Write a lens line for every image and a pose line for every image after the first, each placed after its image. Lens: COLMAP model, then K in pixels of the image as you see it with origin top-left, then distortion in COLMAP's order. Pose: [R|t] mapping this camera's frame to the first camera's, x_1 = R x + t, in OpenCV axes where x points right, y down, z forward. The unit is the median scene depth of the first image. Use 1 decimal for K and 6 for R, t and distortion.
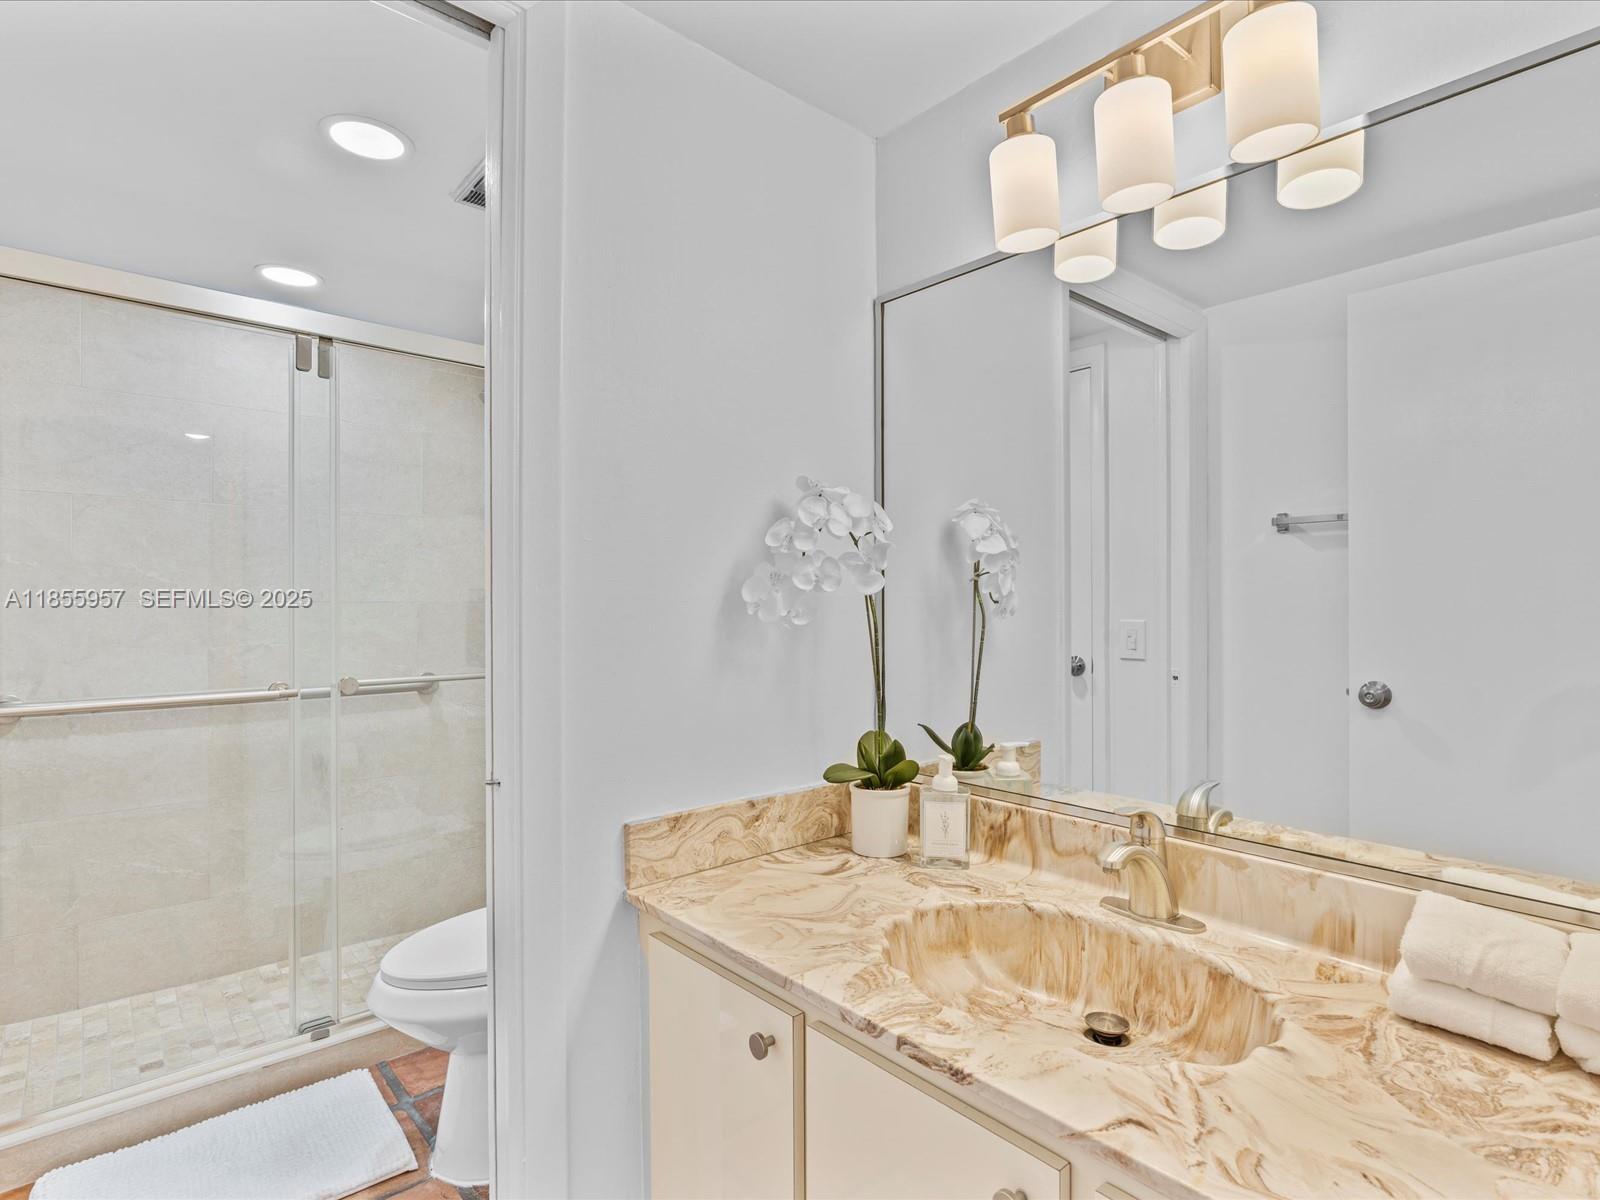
lens RADIAL K [[858.6, 0, 801.5], [0, 858.6, 601.1], [0, 0, 1]] dist [-0.002264, 0.005155]
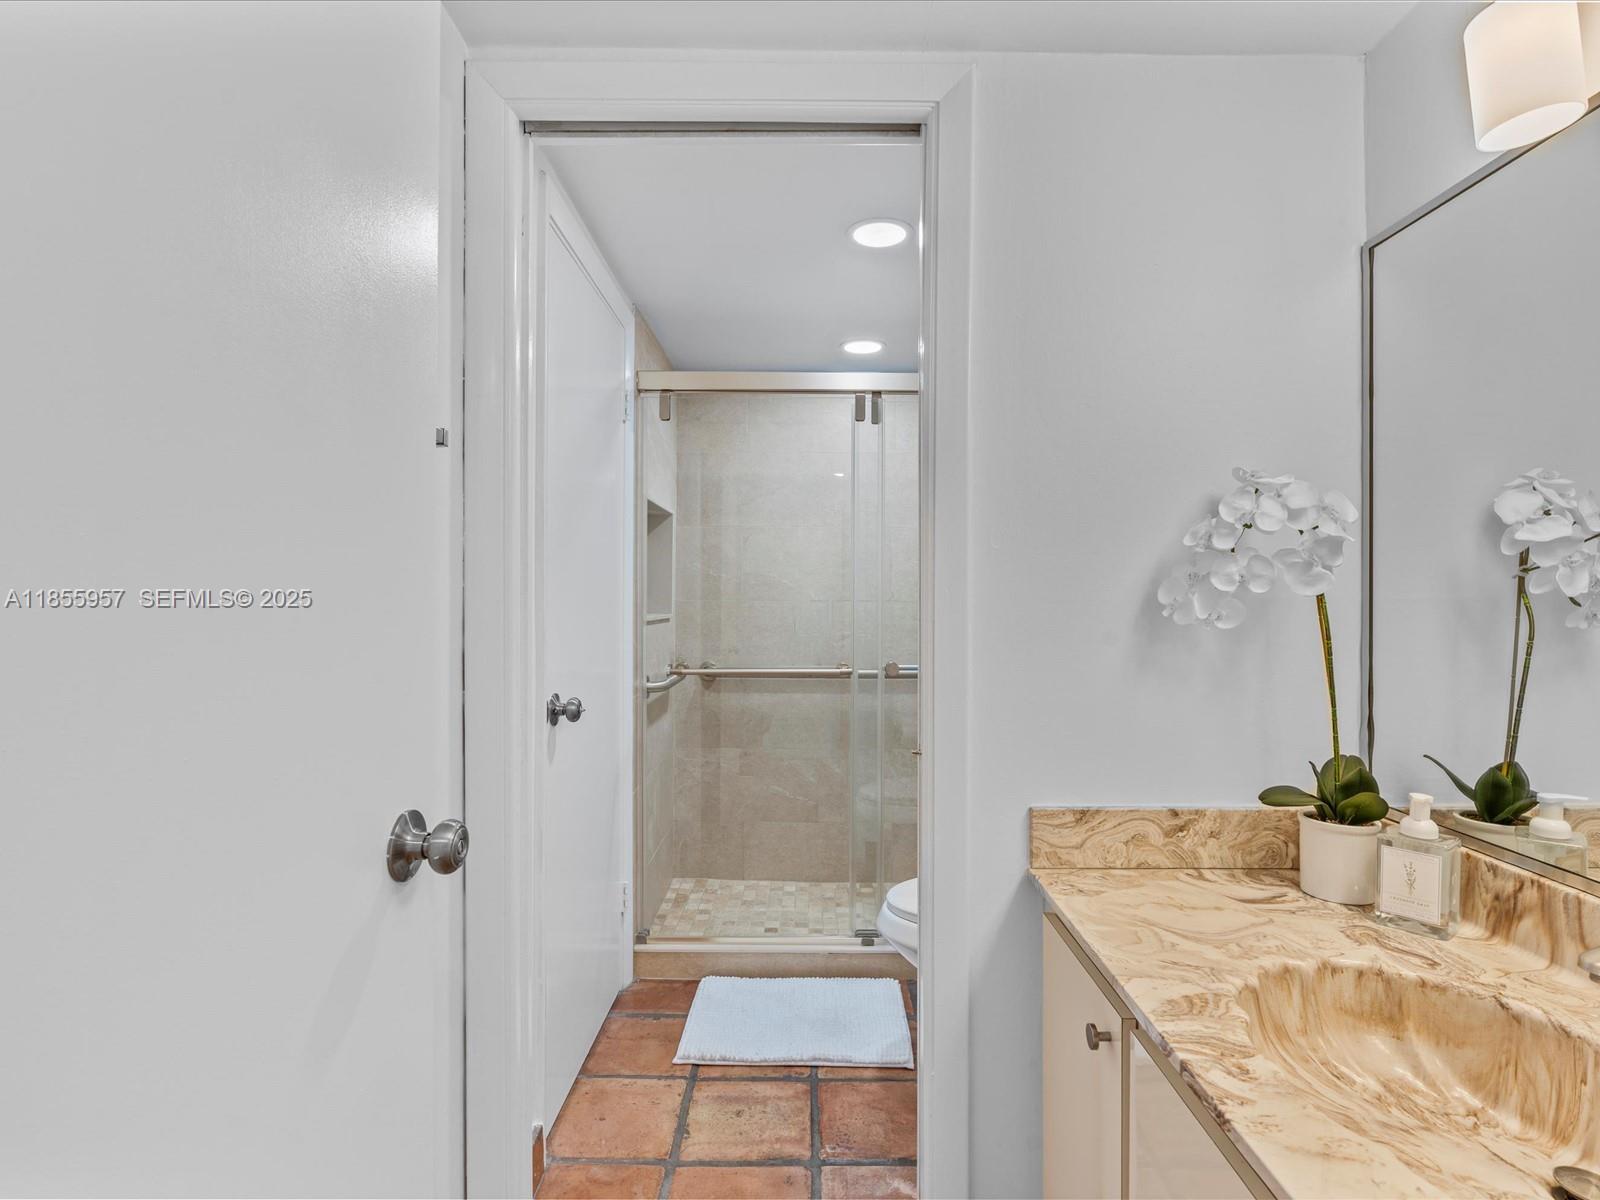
lens RADIAL K [[858.6, 0, 811.5], [0, 858.6, 600.0], [0, 0, 1]] dist [-0.002264, 0.005155]
pose [[0.733504, 0.002591, -0.679680, 0.298775], [-0.002711, 0.999996, 0.000886, -0.002865], [0.679680, 0.001192, 0.733508, 0.013626]]
